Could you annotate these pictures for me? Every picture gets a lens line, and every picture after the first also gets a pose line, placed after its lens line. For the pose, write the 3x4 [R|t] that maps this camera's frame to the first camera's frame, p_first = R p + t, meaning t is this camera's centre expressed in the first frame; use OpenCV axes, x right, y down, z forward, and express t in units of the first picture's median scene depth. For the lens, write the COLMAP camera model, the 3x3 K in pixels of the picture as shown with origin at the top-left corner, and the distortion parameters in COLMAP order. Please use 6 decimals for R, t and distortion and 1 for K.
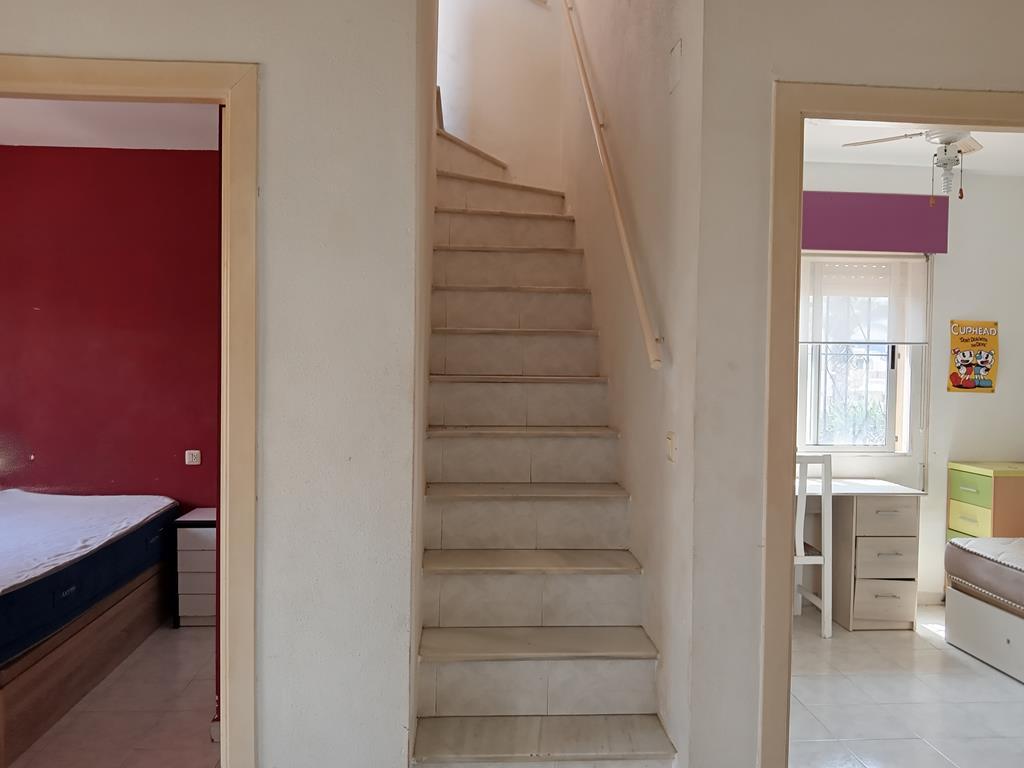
lens RADIAL K [[822.6, 0, 520.9], [0, 822.6, 377.9], [0, 0, 1]] dist [0.038753, -0.095170]
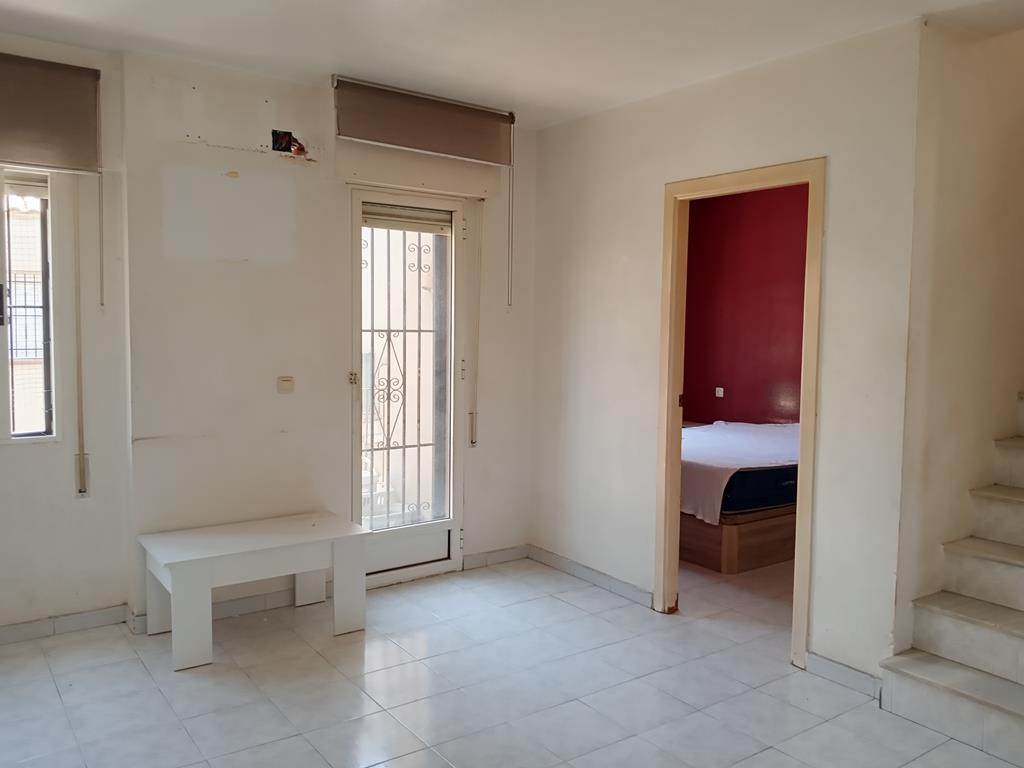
lens RADIAL K [[822.6, 0, 498.4], [0, 822.6, 376.6], [0, 0, 1]] dist [0.038753, -0.095170]
pose [[0.512025, 0.050446, -0.857488, 0.370249], [-0.022590, 0.998720, 0.045265, 0.001951], [0.858674, -0.003806, 0.512509, -0.200624]]
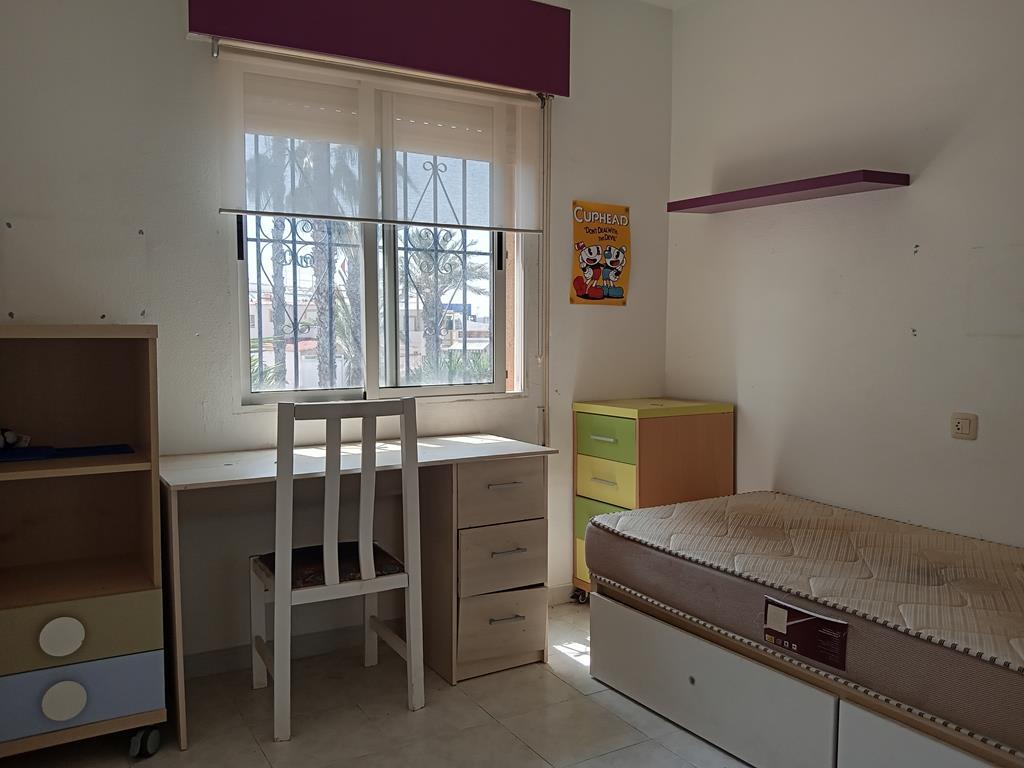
lens RADIAL K [[822.6, 0, 513.2], [0, 822.6, 389.5], [0, 0, 1]] dist [0.038753, -0.095170]
pose [[0.894489, -0.049113, 0.444385, 0.184186], [0.024605, 0.997849, 0.060754, 0.054477], [-0.446413, -0.043410, 0.893774, 0.459522]]
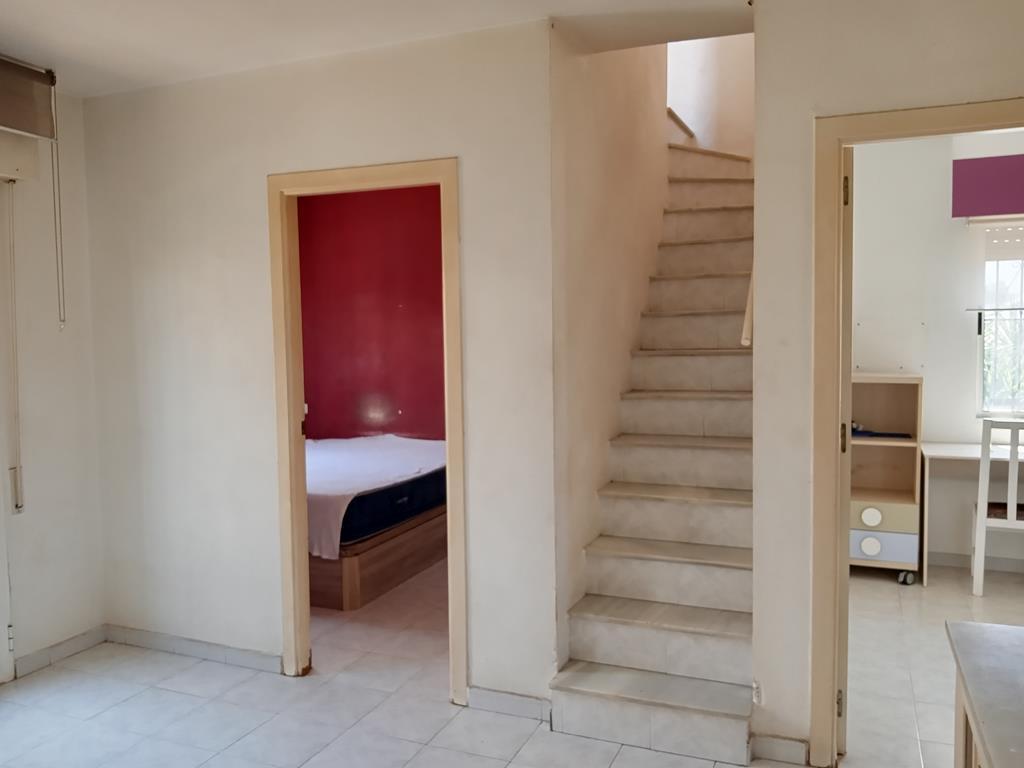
lens RADIAL K [[822.6, 0, 514.8], [0, 822.6, 384.0], [0, 0, 1]] dist [0.038753, -0.095170]
pose [[0.893600, 0.002396, -0.448858, 0.223095], [0.018866, 0.998902, 0.042891, -0.007304], [0.448468, -0.046796, 0.892573, -0.170375]]
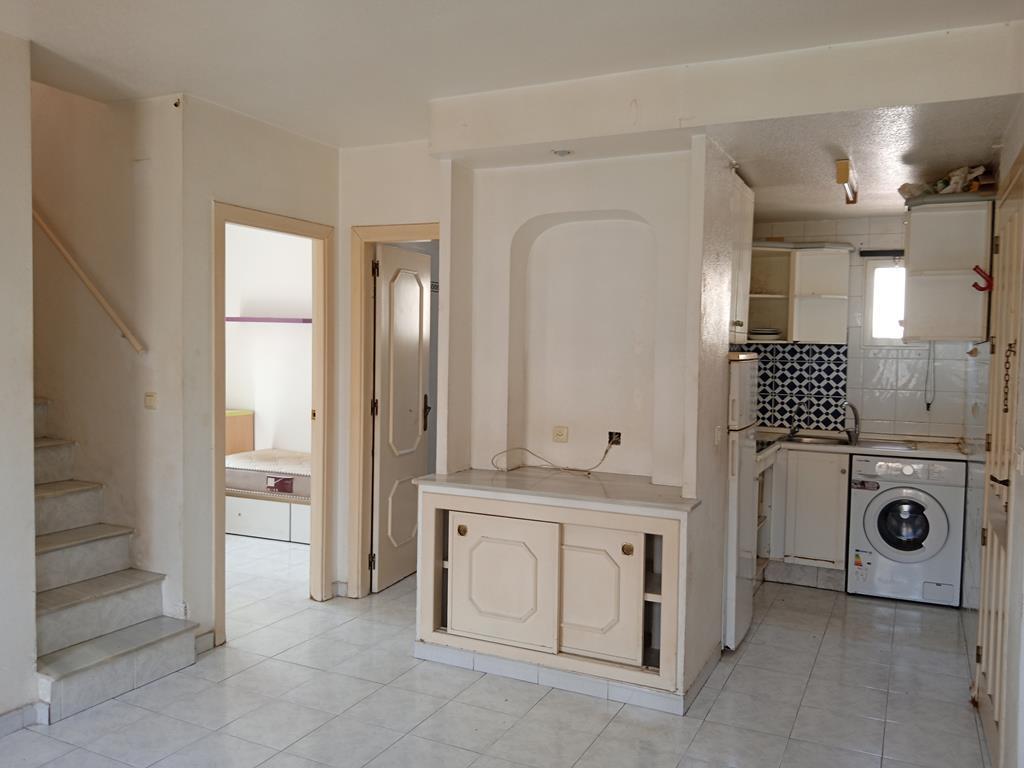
lens RADIAL K [[822.6, 0, 513.9], [0, 822.6, 387.4], [0, 0, 1]] dist [0.038753, -0.095170]
pose [[0.508705, -0.053192, 0.859296, -0.469876], [0.008258, 0.998345, 0.056911, -0.018797], [-0.860901, -0.021855, 0.508302, -0.263080]]
